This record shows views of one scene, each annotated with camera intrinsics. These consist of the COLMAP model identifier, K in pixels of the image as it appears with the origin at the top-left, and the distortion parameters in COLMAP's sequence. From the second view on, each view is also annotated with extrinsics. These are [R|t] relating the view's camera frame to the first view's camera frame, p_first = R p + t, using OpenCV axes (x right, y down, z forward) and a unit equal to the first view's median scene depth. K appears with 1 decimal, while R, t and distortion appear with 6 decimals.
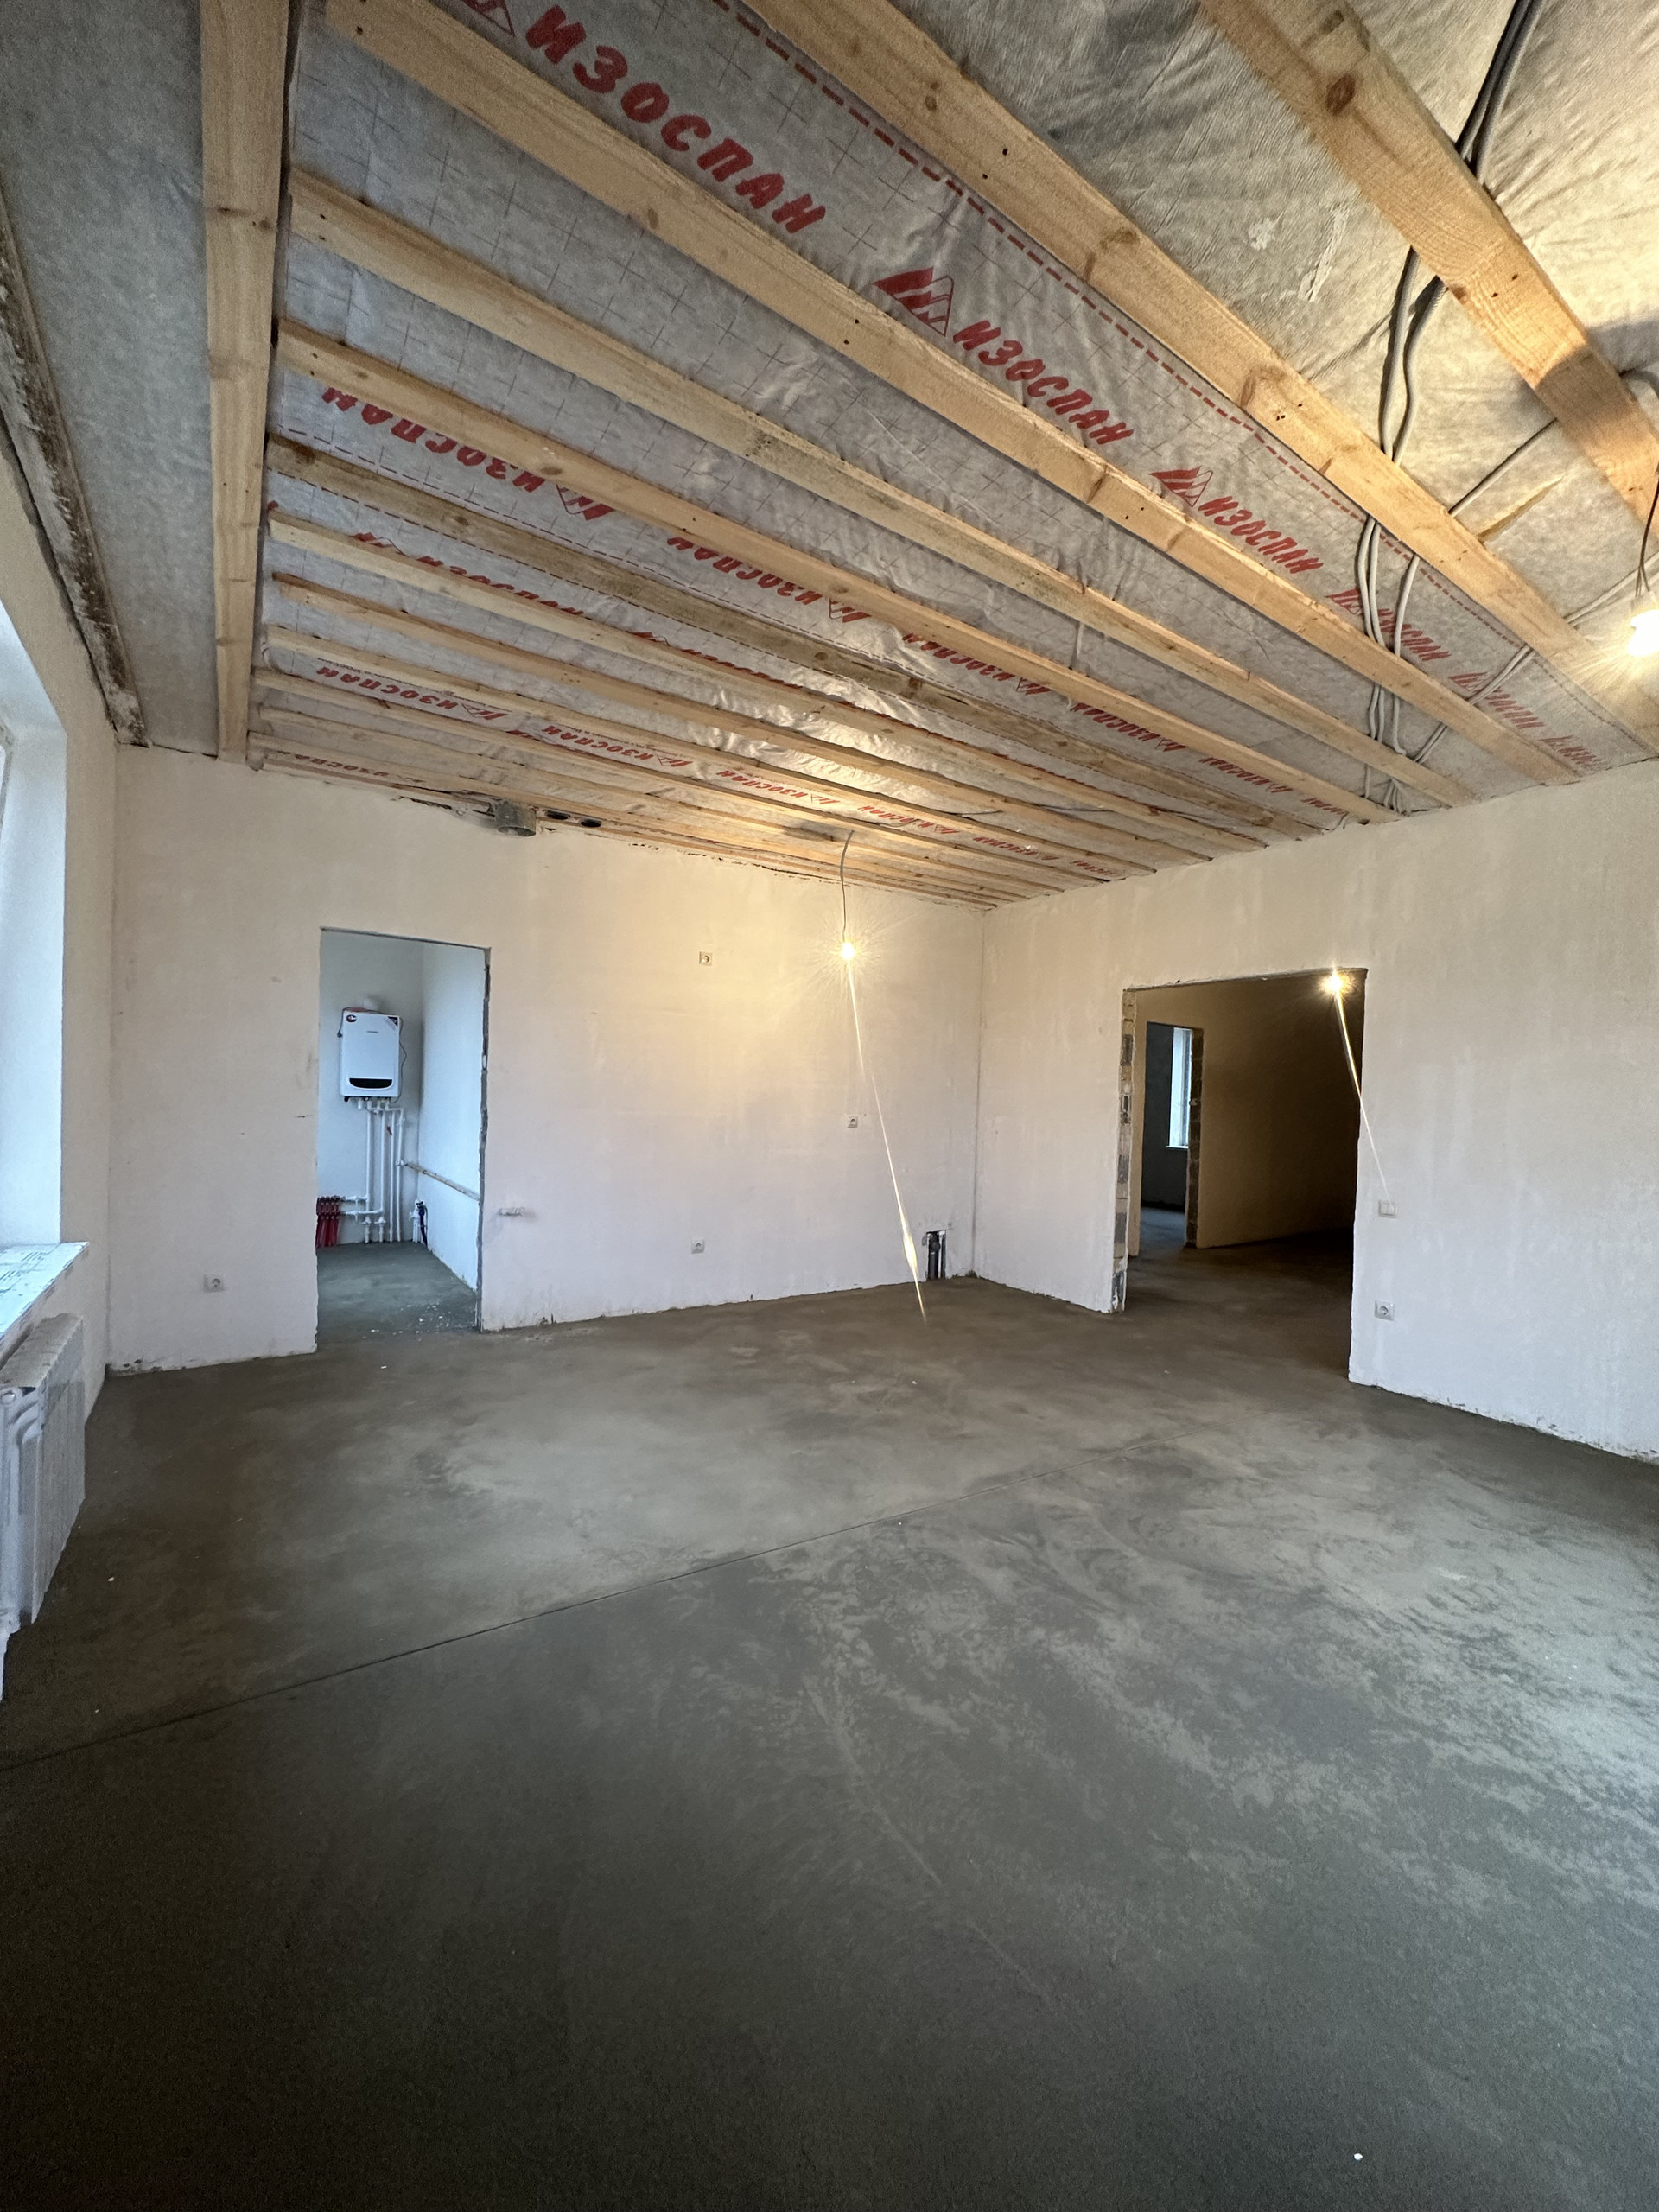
lens RADIAL K [[889.0, 0, 829.5], [0, 889.0, 1106.0], [0, 0, 1]] dist [0.001836, 0.000019]
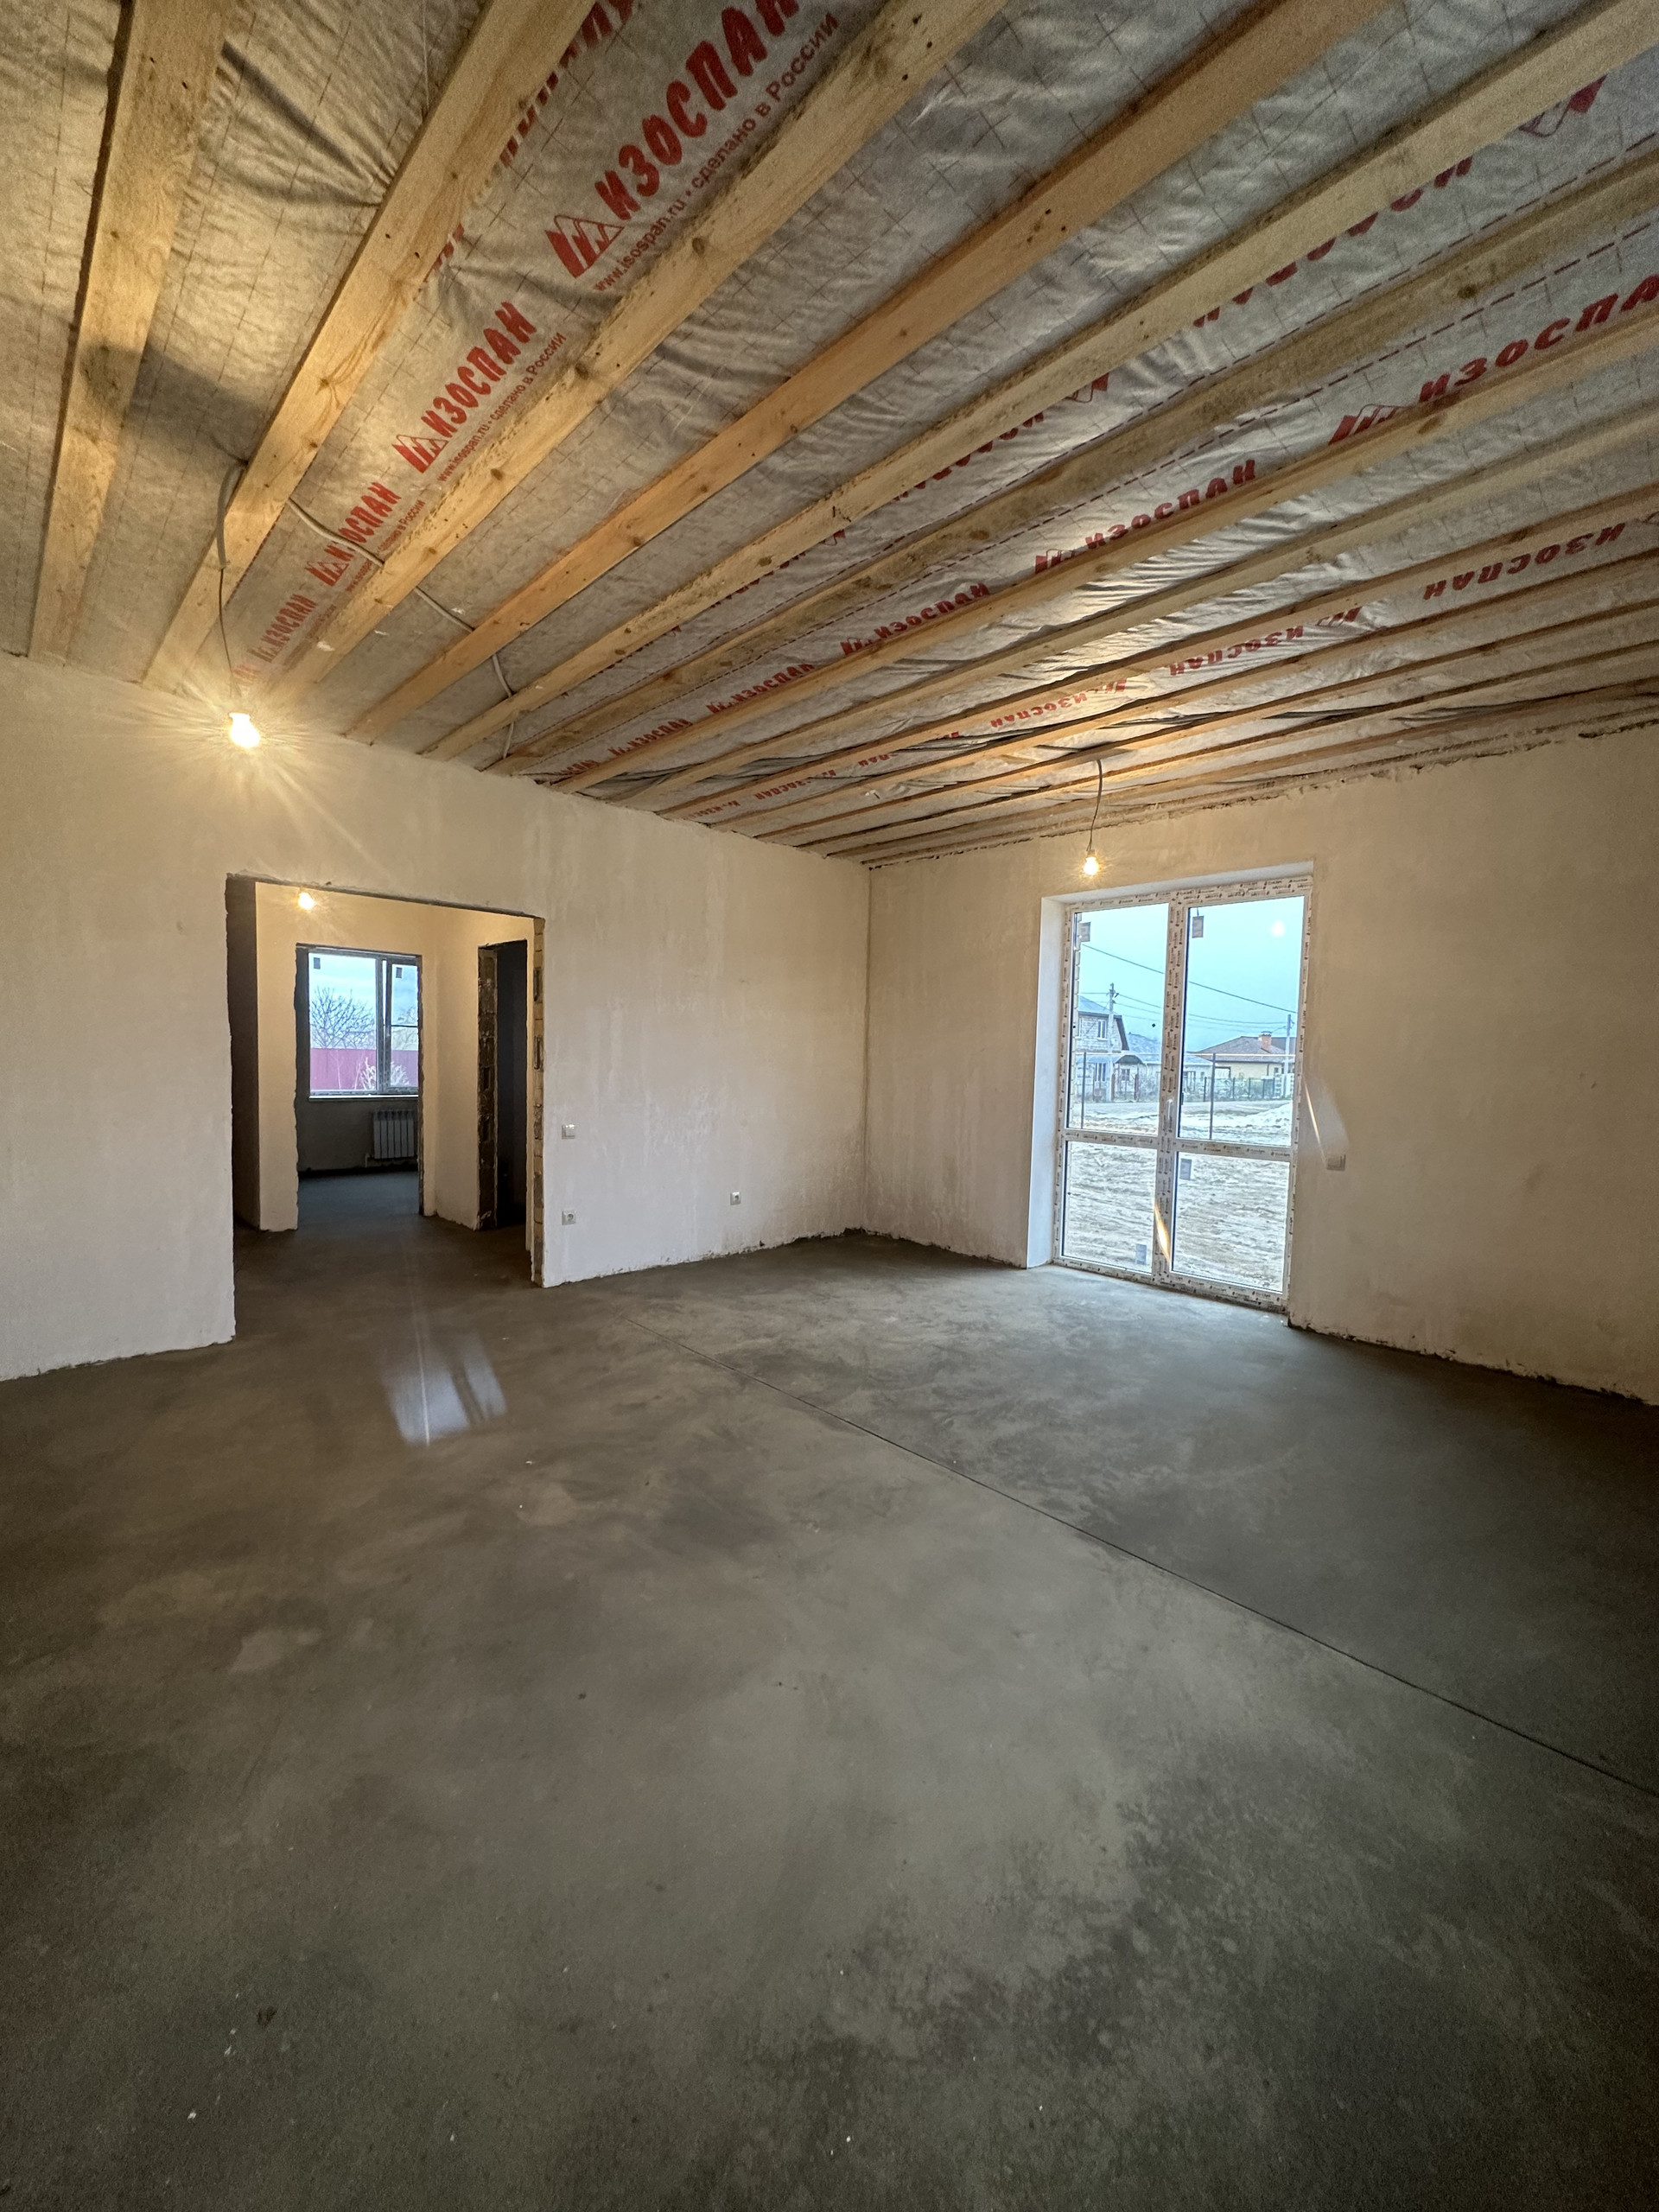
lens RADIAL K [[889.0, 0, 829.5], [0, 889.0, 1106.0], [0, 0, 1]] dist [0.001836, 0.000019]
pose [[-0.192083, -0.088136, 0.977413, -0.829865], [-0.019956, 0.996104, 0.085899, -0.036081], [-0.981176, -0.003006, -0.193094, 1.264670]]
